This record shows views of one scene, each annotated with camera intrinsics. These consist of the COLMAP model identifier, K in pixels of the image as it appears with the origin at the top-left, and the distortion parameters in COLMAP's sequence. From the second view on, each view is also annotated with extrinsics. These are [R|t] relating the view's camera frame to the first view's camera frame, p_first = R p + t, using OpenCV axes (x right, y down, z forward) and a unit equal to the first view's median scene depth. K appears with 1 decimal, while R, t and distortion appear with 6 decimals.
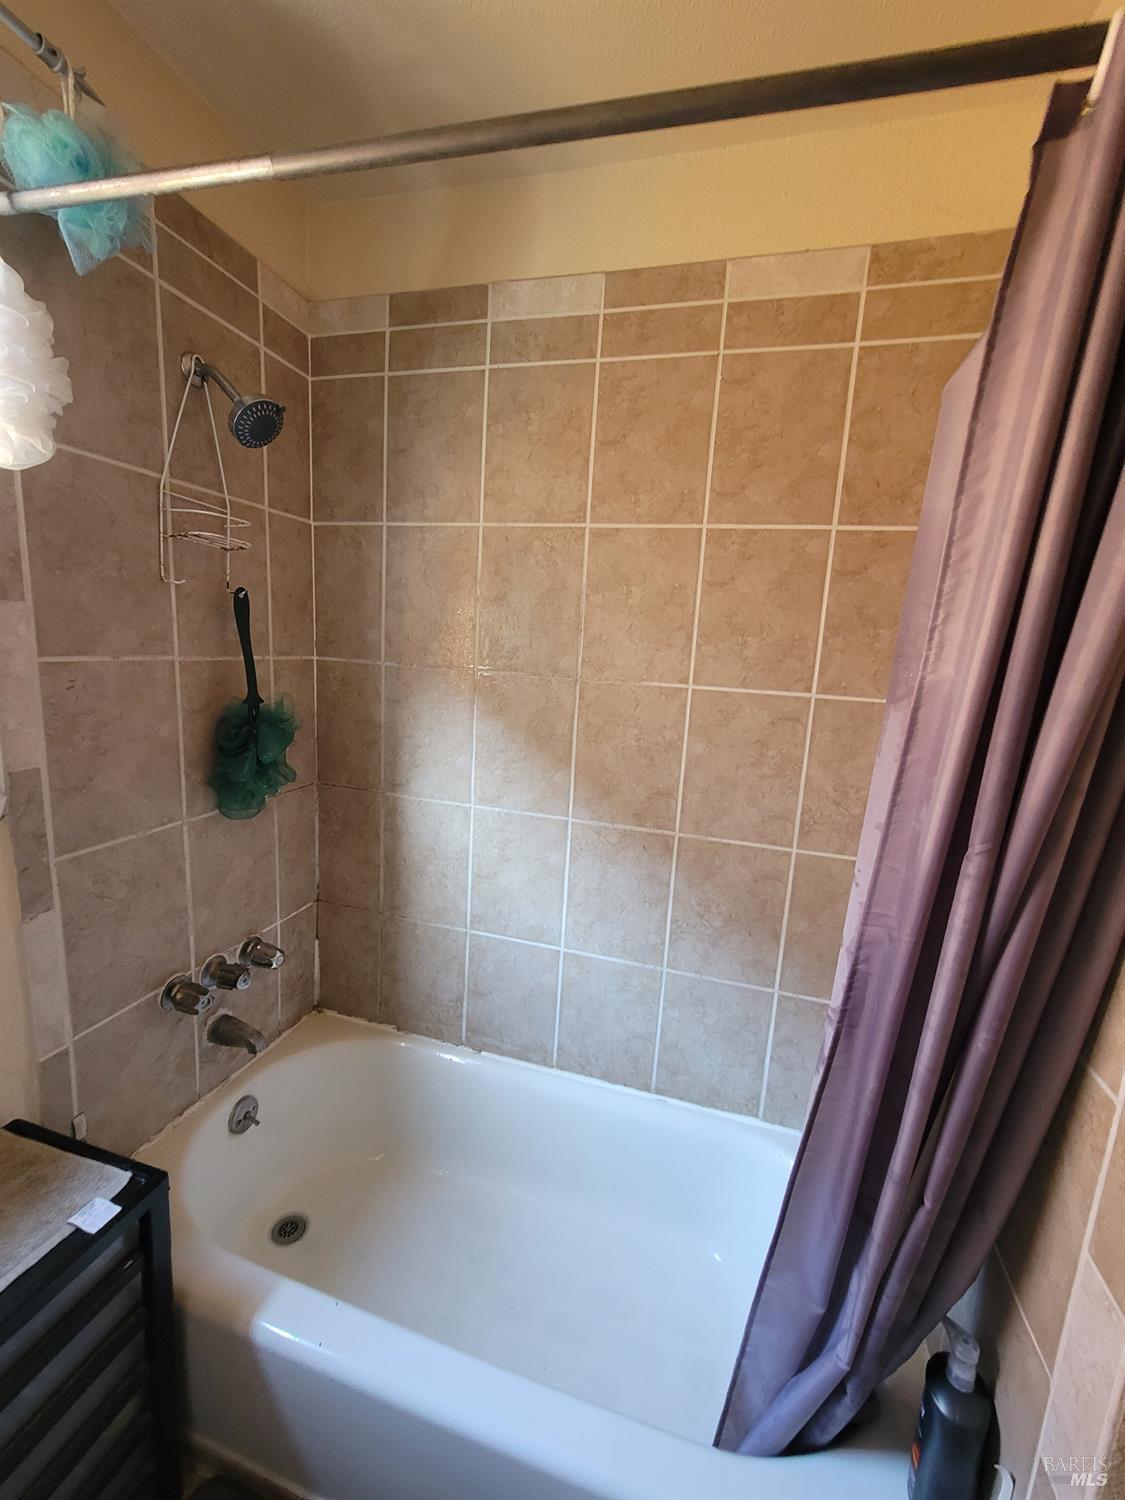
lens RADIAL K [[614.9, 0, 560.9], [0, 614.9, 748.2], [0, 0, 1]] dist [-0.005987, 0.003070]
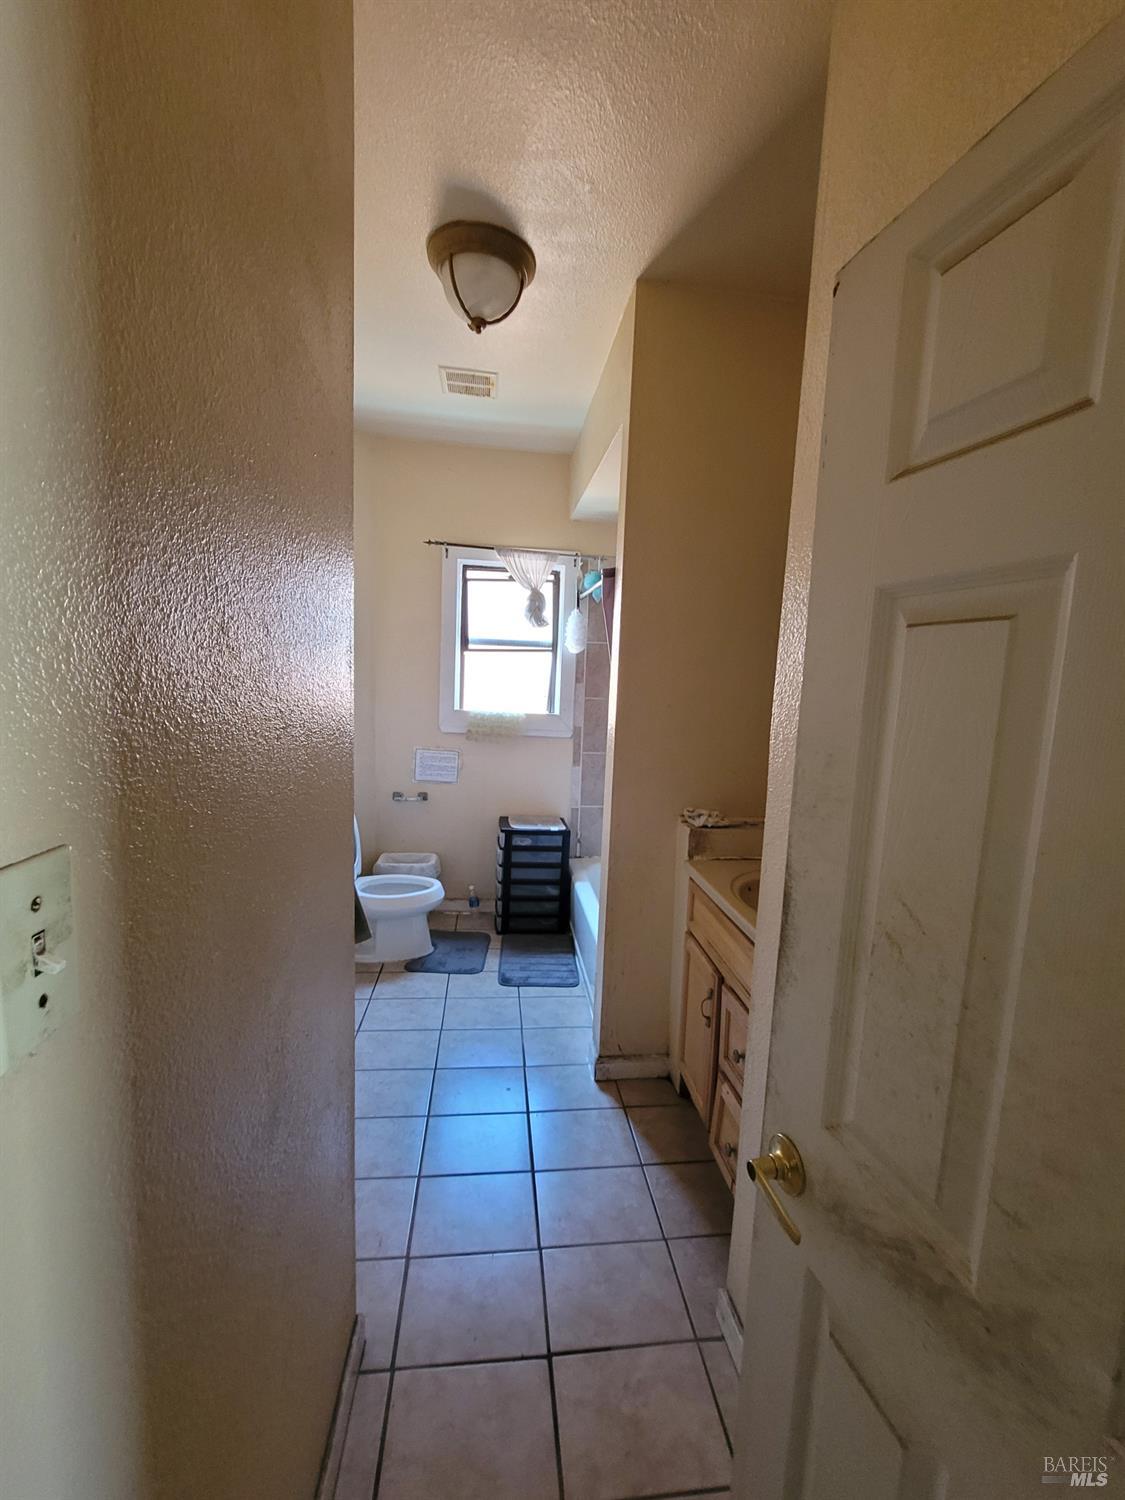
lens RADIAL K [[614.9, 0, 562.5], [0, 614.9, 746.4], [0, 0, 1]] dist [-0.005987, 0.003070]
pose [[0.396692, 0.063016, -0.915786, 2.482414], [-0.172851, 0.984922, -0.007100, 0.192655], [0.901531, 0.161112, 0.401603, -0.581714]]
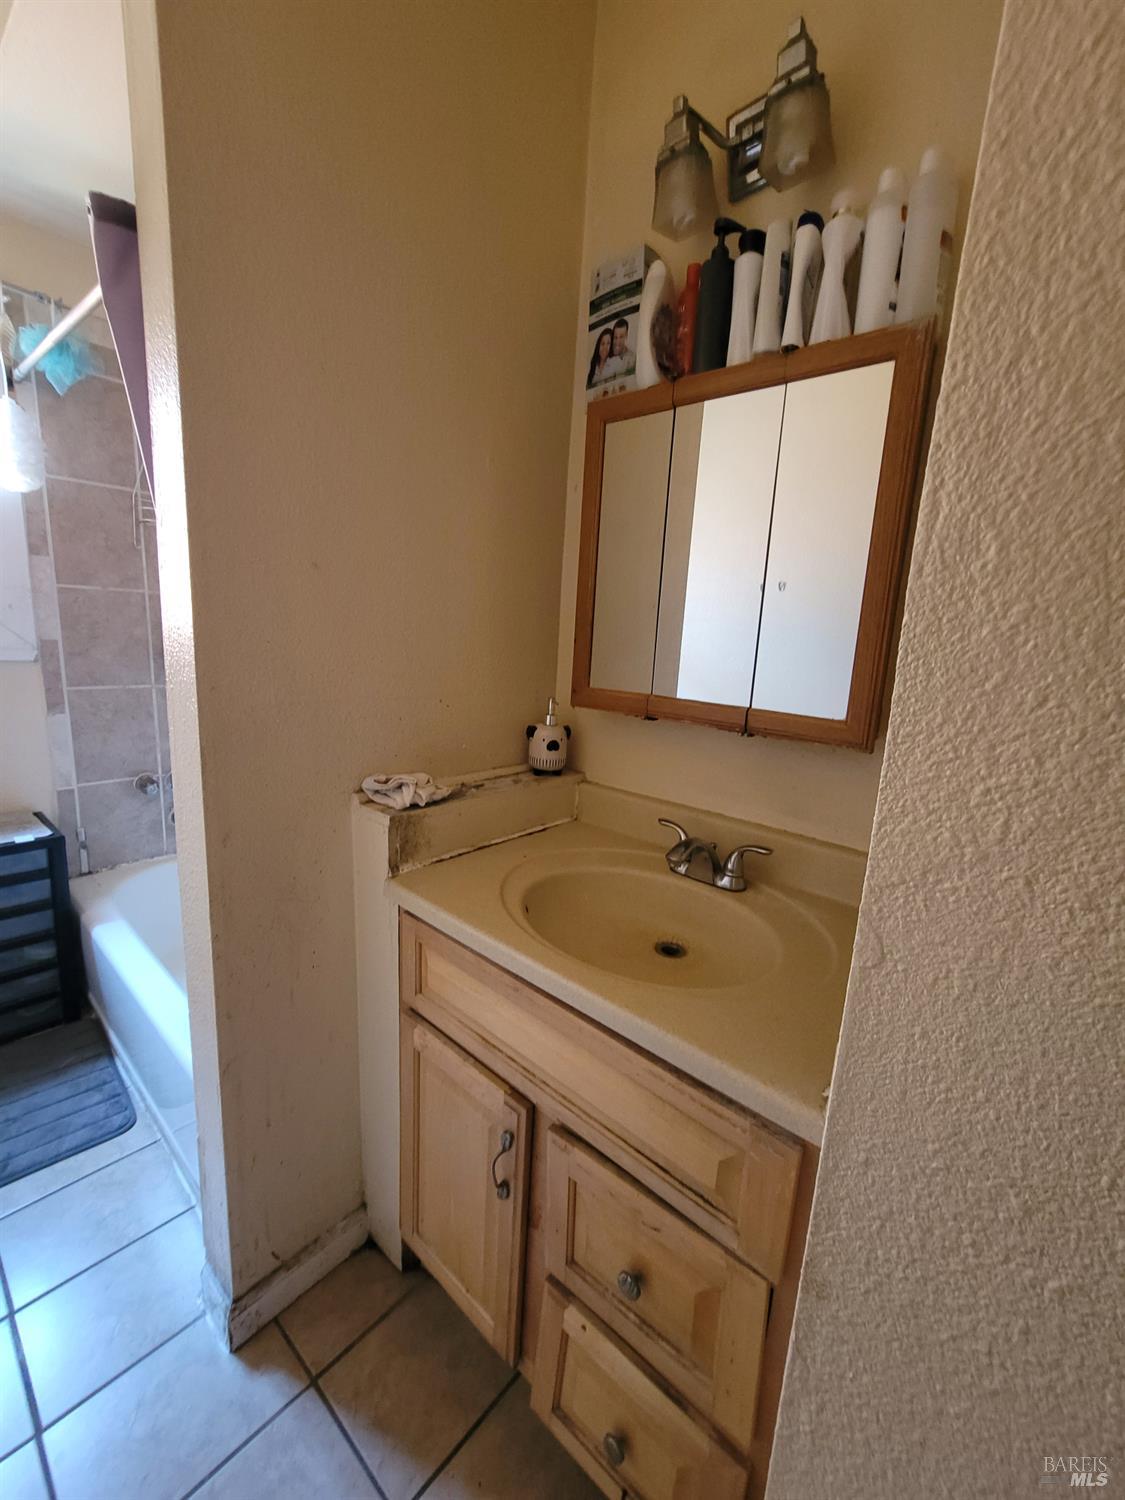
lens RADIAL K [[614.9, 0, 562.5], [0, 614.9, 748.8], [0, 0, 1]] dist [-0.005987, 0.003070]
pose [[0.910681, 0.077269, -0.405820, 1.467892], [-0.076982, 0.996887, 0.017058, 0.220670], [0.405874, 0.015706, 0.913794, -0.162250]]
